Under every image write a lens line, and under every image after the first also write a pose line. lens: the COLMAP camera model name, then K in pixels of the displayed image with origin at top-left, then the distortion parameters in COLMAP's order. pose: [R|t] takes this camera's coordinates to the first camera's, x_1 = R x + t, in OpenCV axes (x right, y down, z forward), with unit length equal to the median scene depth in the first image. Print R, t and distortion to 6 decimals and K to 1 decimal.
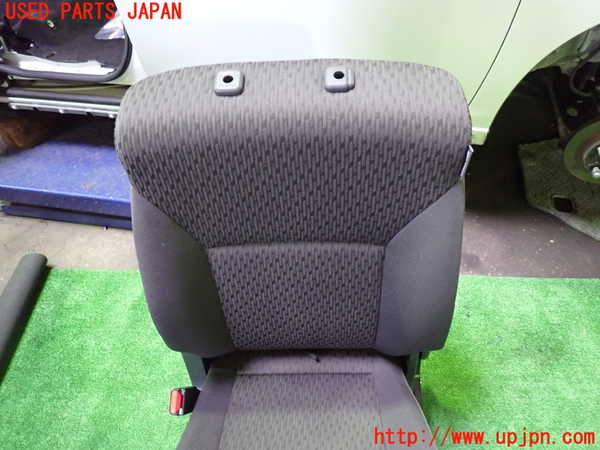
lens RADIAL K [[446.6, 0, 300.0], [0, 446.6, 225.0], [0, 0, 1]] dist [0.006649, -0.001770]
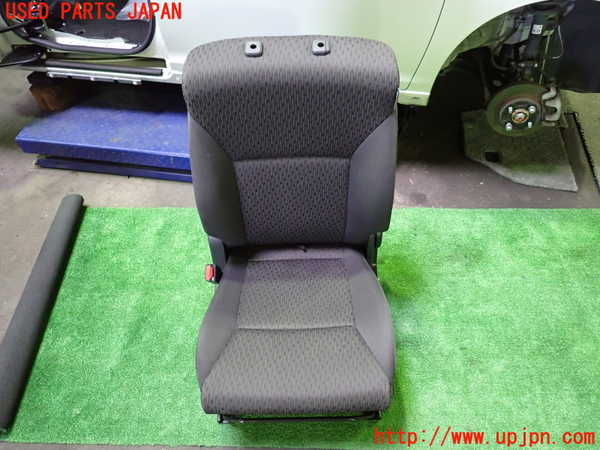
lens RADIAL K [[446.6, 0, 300.0], [0, 446.6, 225.0], [0, 0, 1]] dist [0.006649, -0.001770]
pose [[0.998650, -0.006245, 0.051567, -0.039796], [0.004679, 0.999526, 0.030432, 0.140725], [-0.051733, -0.030149, 0.998206, -0.335895]]
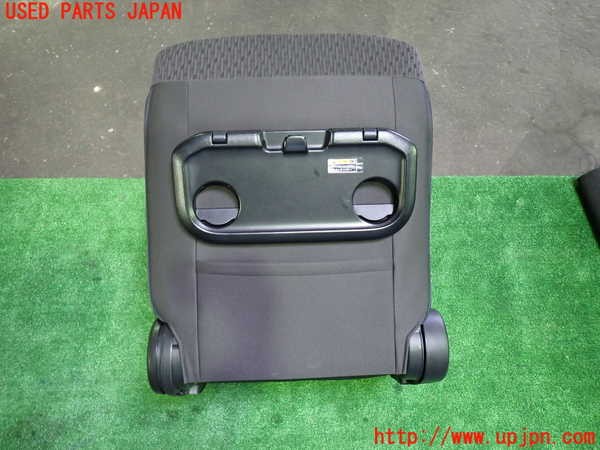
lens RADIAL K [[446.6, 0, 300.0], [0, 446.6, 225.0], [0, 0, 1]] dist [0.006649, -0.001770]
pose [[-0.995172, 0.098011, 0.005187, -0.009493], [-0.034945, -0.403217, 0.914437, -0.356556], [0.091716, 0.909841, 0.404695, 0.346727]]
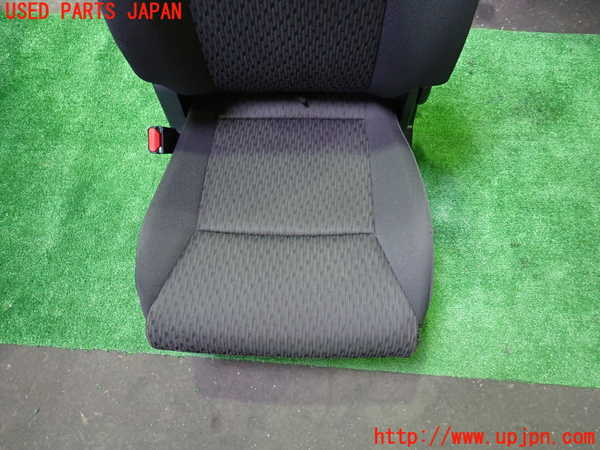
lens RADIAL K [[446.6, 0, 300.0], [0, 446.6, 225.0], [0, 0, 1]] dist [0.006649, -0.001770]
pose [[0.999378, 0.012980, 0.032801, -0.000217], [-0.025929, 0.900737, 0.433590, 0.101418], [-0.023917, -0.434170, 0.900513, 0.050832]]
